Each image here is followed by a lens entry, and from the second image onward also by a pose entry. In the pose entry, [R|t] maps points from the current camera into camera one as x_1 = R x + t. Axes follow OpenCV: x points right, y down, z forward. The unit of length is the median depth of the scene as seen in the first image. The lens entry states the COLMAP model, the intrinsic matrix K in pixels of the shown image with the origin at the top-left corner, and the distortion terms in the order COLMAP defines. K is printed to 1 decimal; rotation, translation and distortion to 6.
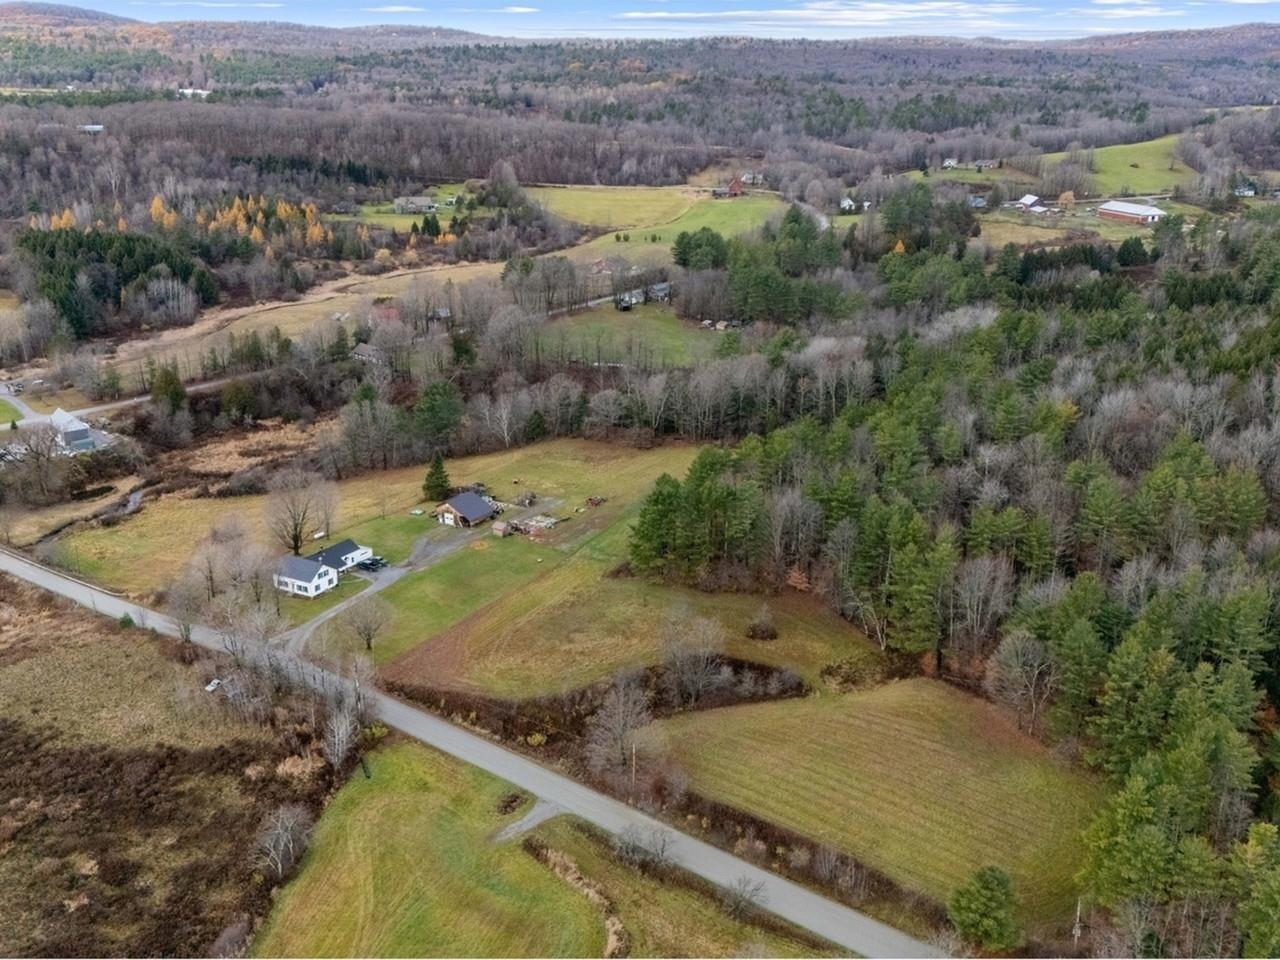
lens RADIAL K [[1239.5, 0, 670.3], [0, 1239.5, 483.9], [0, 0, 1]] dist [0.109634, -0.160289]
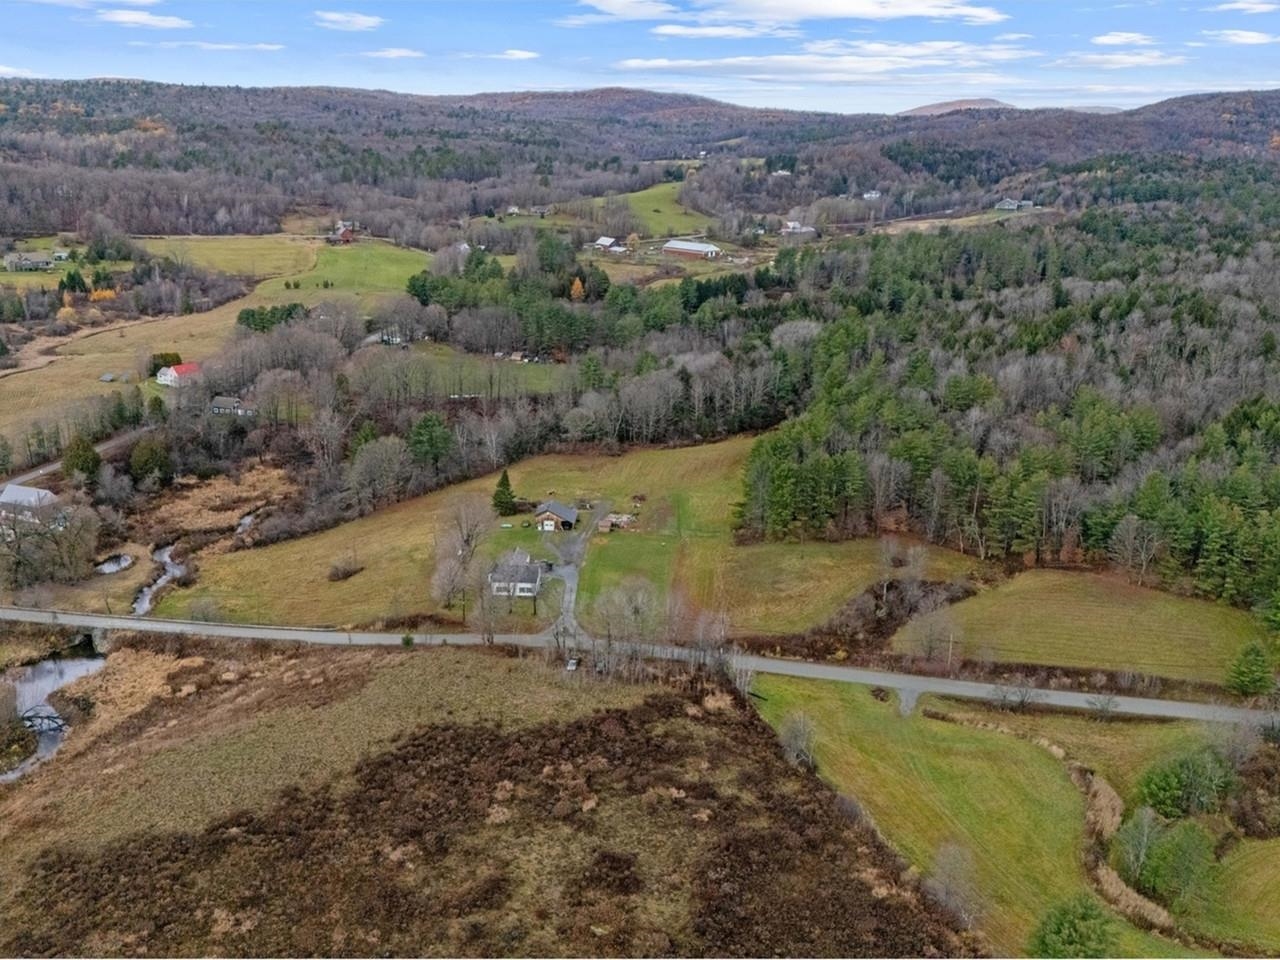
lens RADIAL K [[1239.5, 0, 670.3], [0, 1239.5, 483.9], [0, 0, 1]] dist [0.109634, -0.160289]
pose [[0.883510, -0.118631, 0.453140, -0.346528], [0.135334, 0.990790, -0.004482, 0.006527], [-0.448435, 0.065285, 0.891428, -0.024768]]
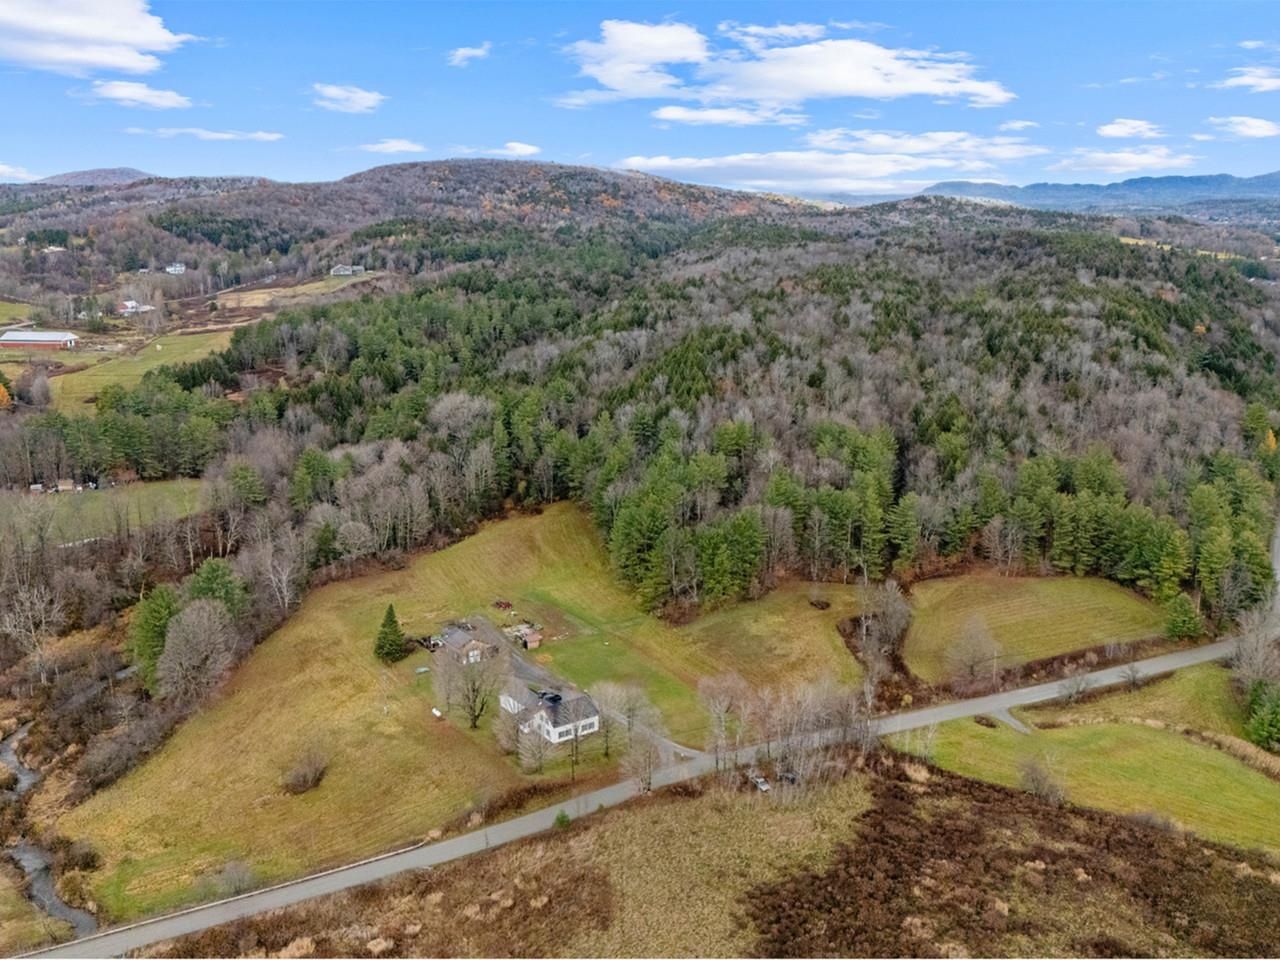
lens RADIAL K [[1239.5, 0, 670.3], [0, 1239.5, 483.9], [0, 0, 1]] dist [0.109634, -0.160289]
pose [[0.419803, -0.213266, 0.882204, -0.546866], [0.300372, 0.949874, 0.086690, -0.078955], [-0.856471, 0.228596, 0.462819, 0.243851]]
